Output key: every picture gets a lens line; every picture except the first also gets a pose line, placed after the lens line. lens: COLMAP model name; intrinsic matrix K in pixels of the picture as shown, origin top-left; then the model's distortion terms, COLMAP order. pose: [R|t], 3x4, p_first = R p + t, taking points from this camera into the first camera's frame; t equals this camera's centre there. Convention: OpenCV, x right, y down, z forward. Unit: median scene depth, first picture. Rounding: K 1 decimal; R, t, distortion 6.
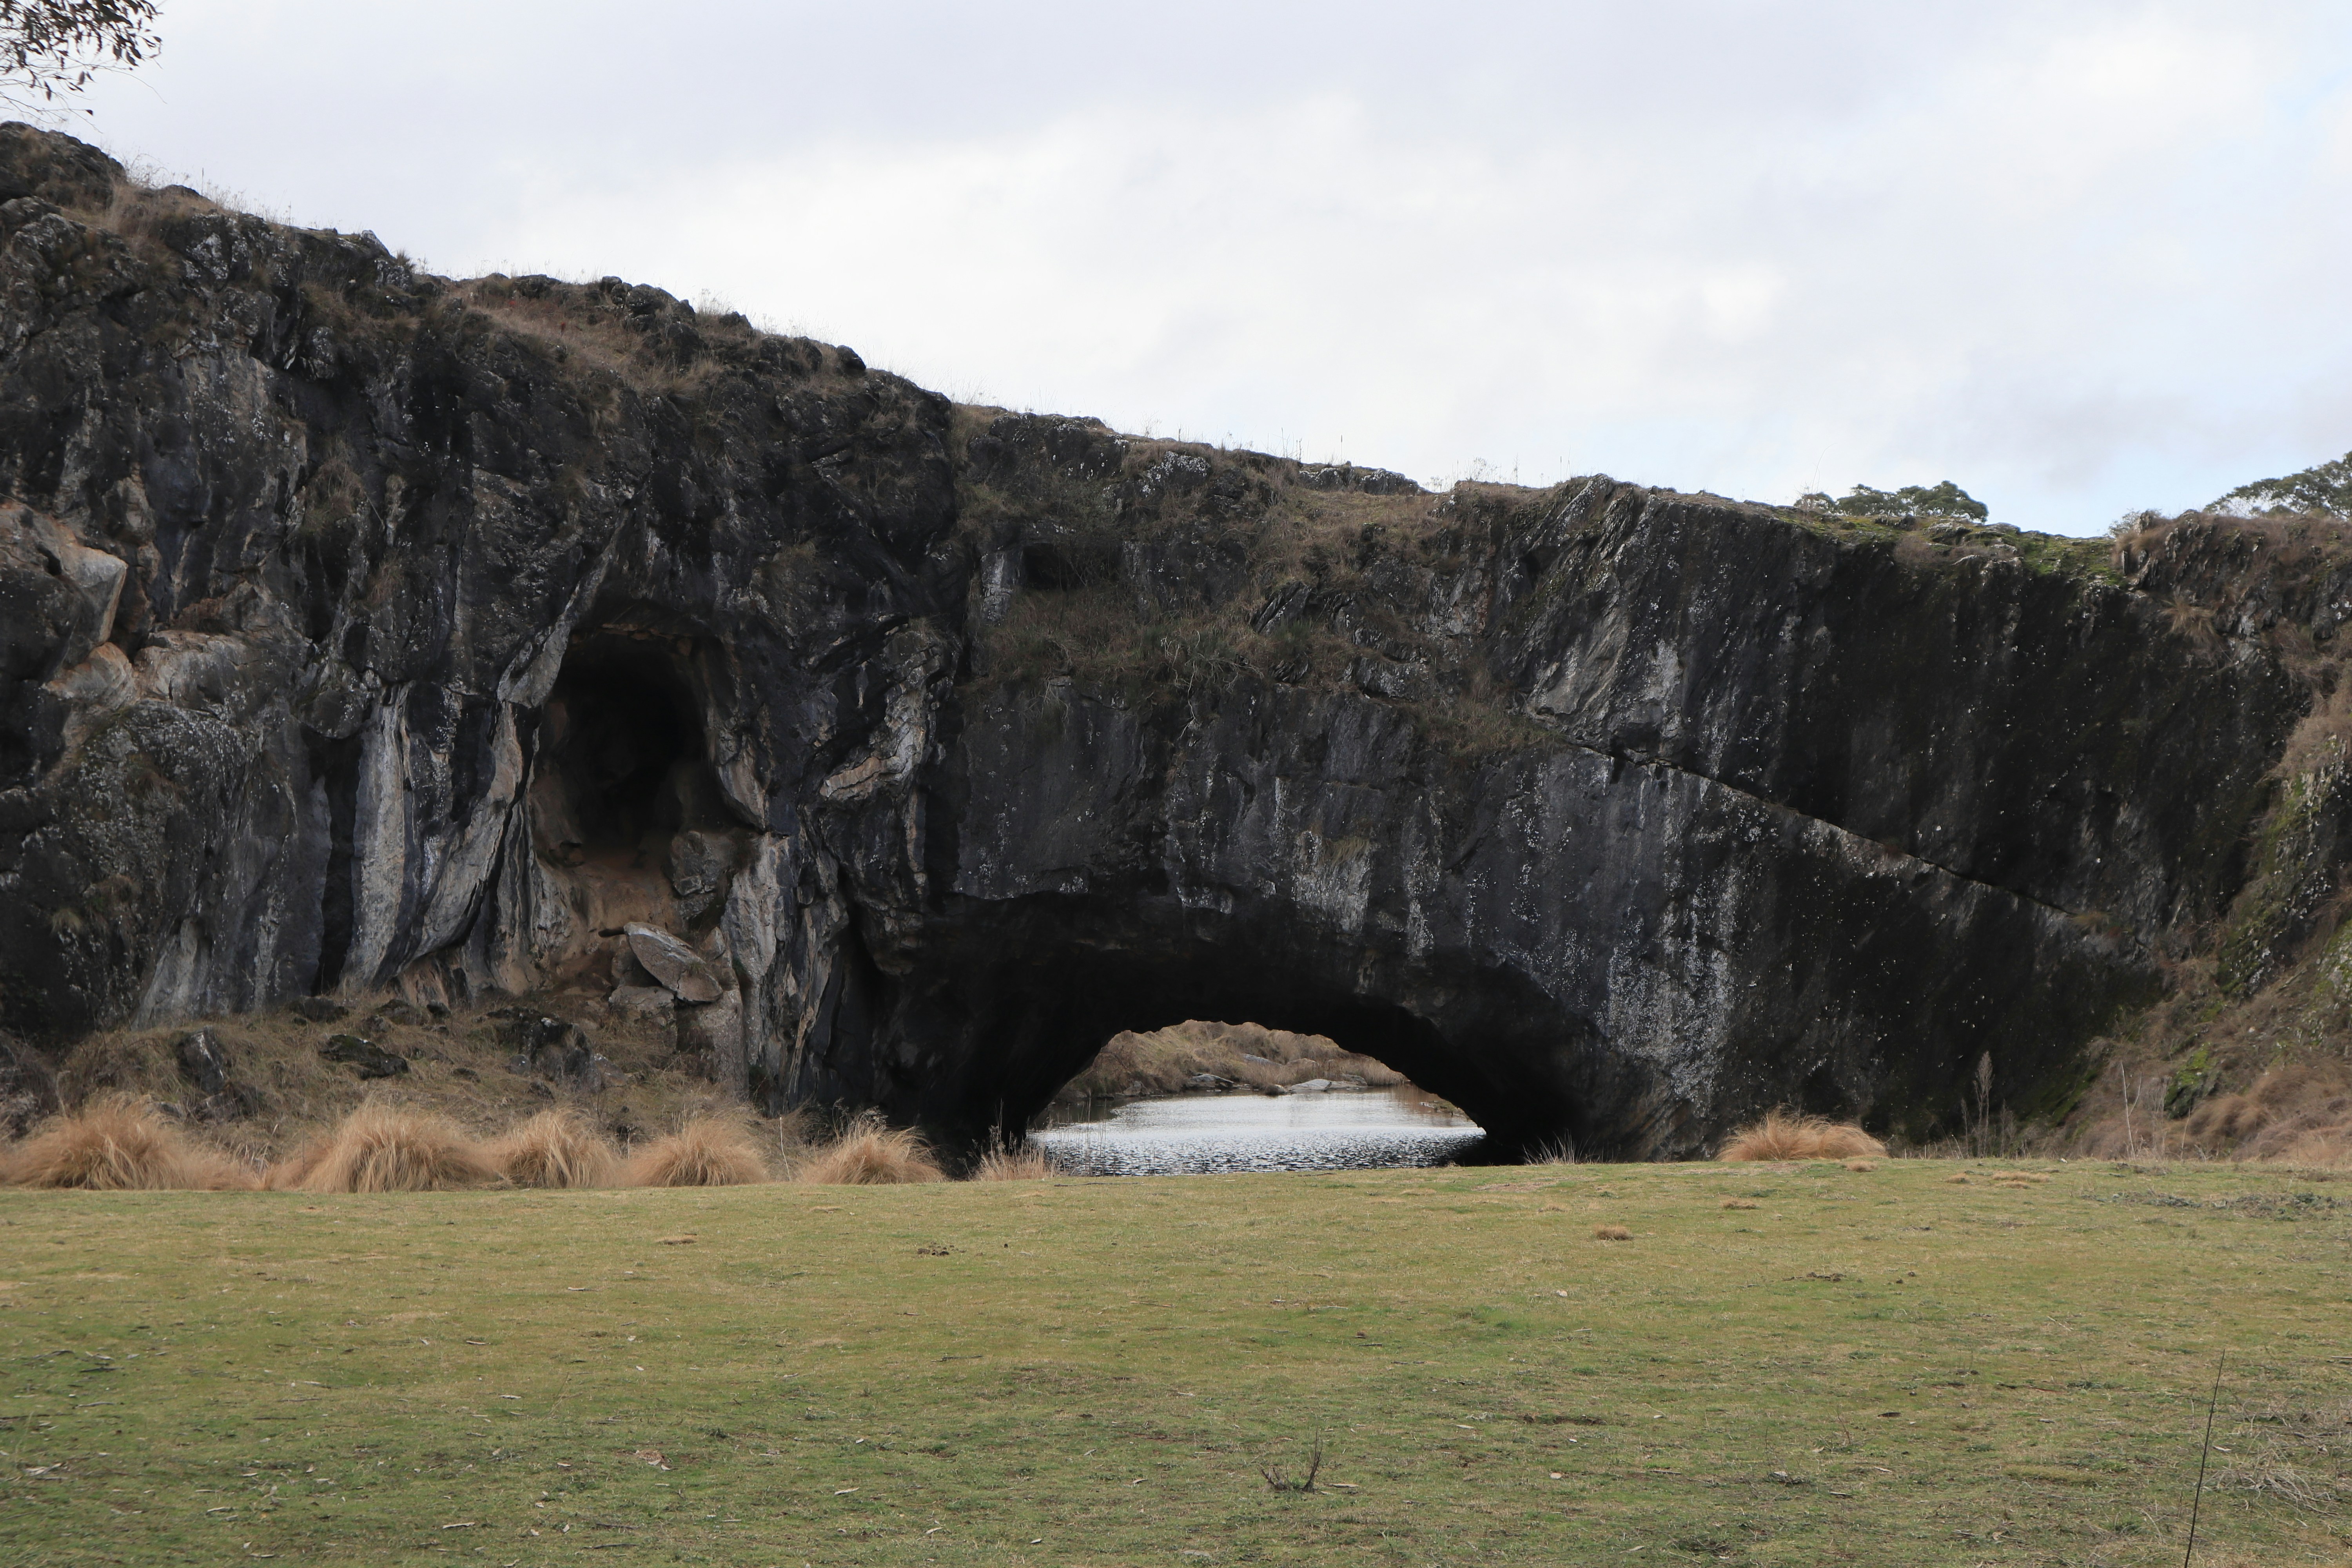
lens RADIAL K [[4313.0, 0, 1176.0], [0, 4313.0, 784.0], [0, 0, 1]] dist [-0.089306, 0.025410]
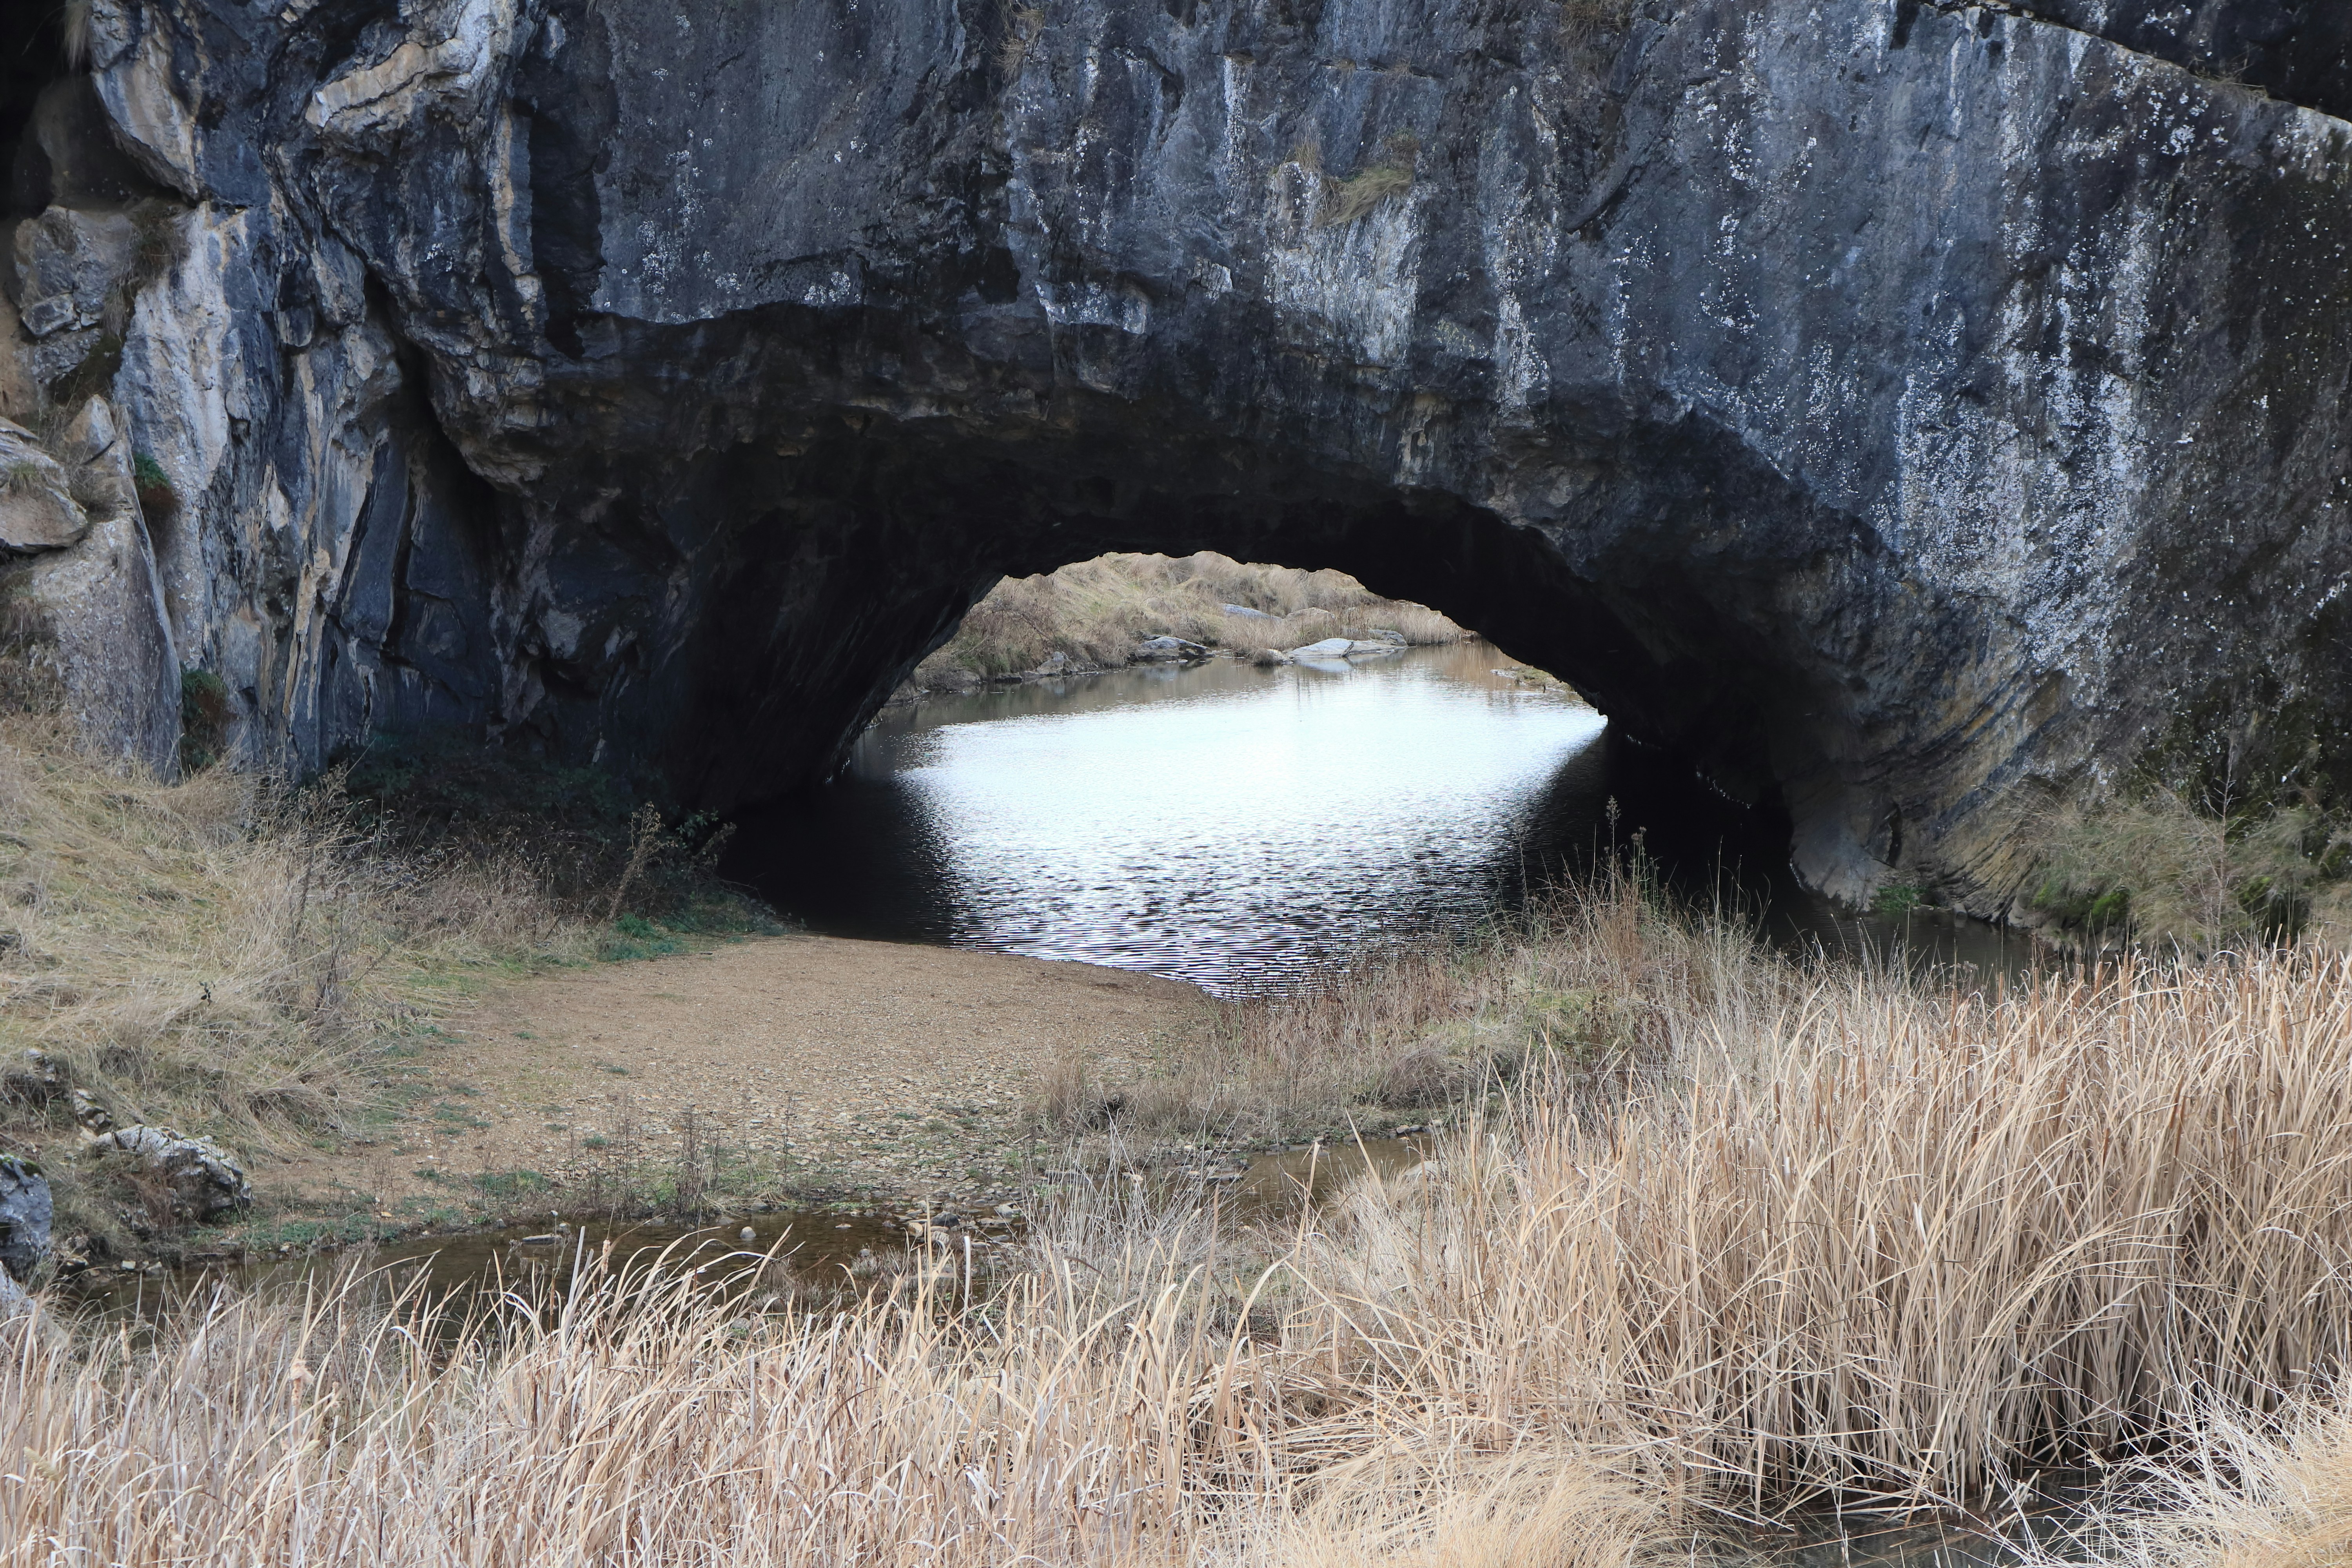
lens RADIAL K [[4725.0, 0, 1176.0], [0, 4725.0, 784.0], [0, 0, 1]] dist [-0.205224, 0.108973]
pose [[0.999374, -0.035282, -0.002429, 0.015902], [0.035348, 0.994285, 0.100734, 0.027139], [-0.001139, -0.100757, 0.994910, 0.449218]]
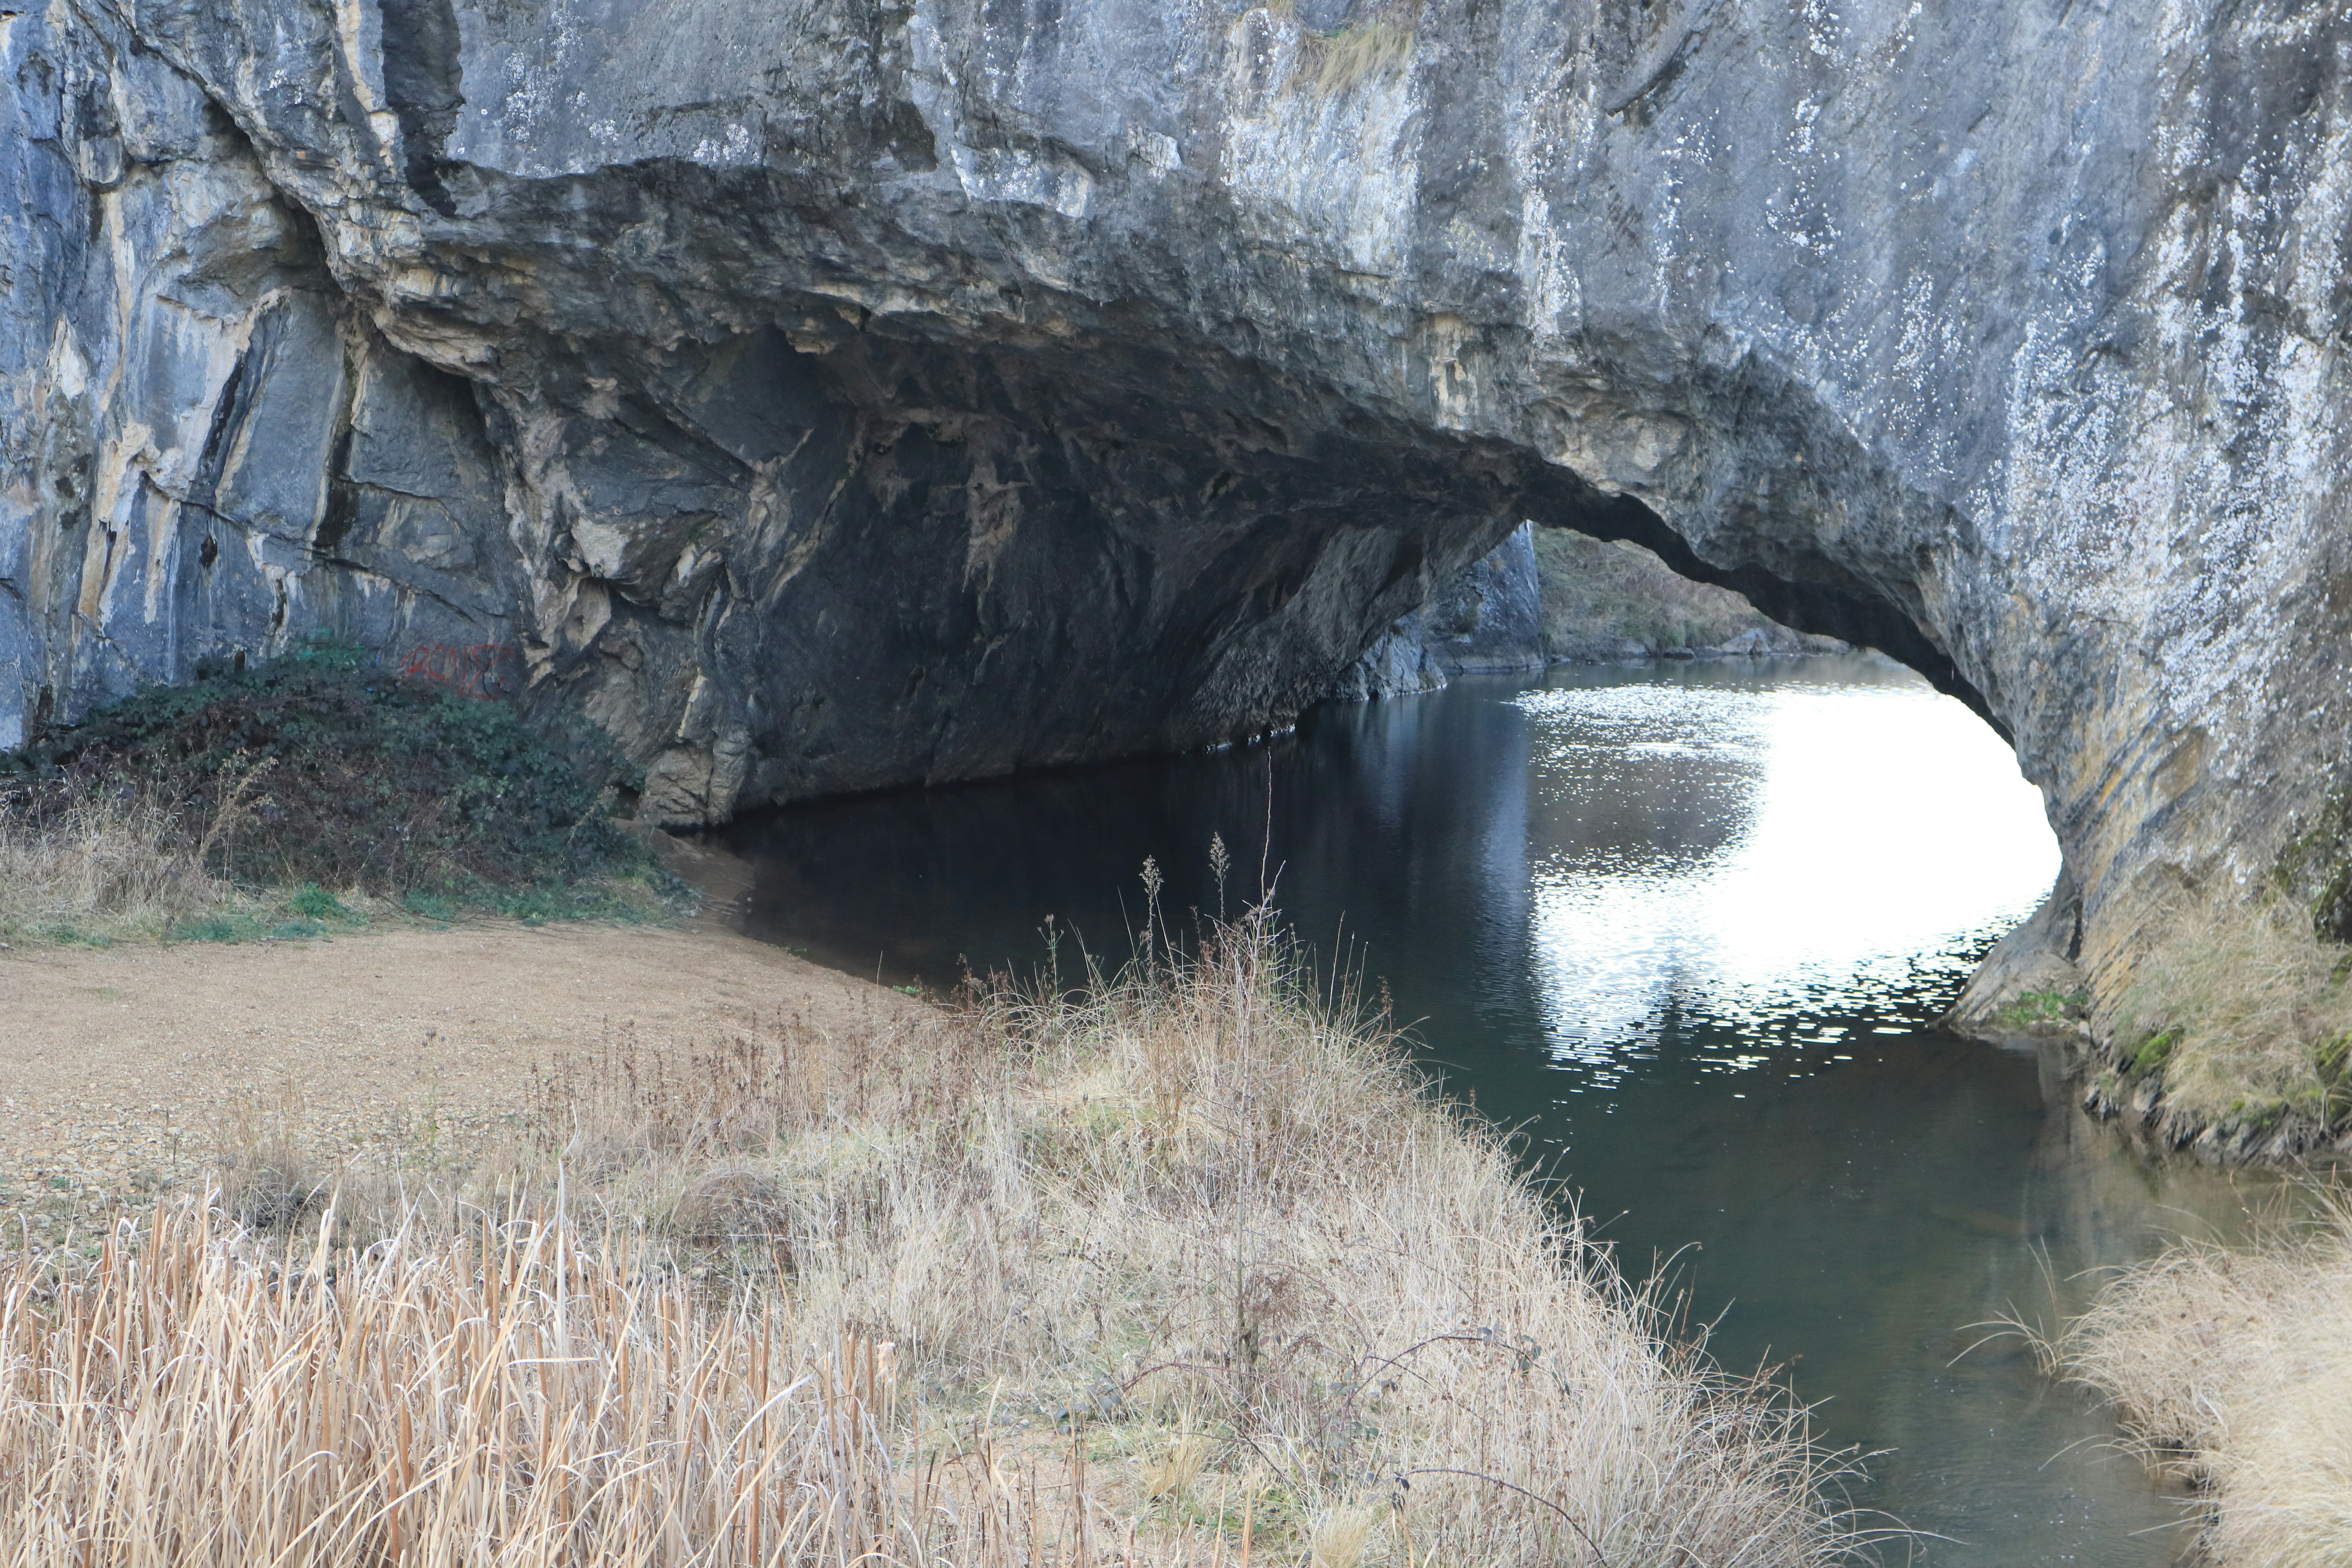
lens RADIAL K [[4725.0, 0, 1176.0], [0, 4725.0, 784.0], [0, 0, 1]] dist [-0.205224, 0.108973]
pose [[0.961758, 0.046894, -0.269856, 0.143024], [-0.018093, 0.993960, 0.108240, 0.035064], [0.273302, -0.099218, 0.956798, 0.578912]]
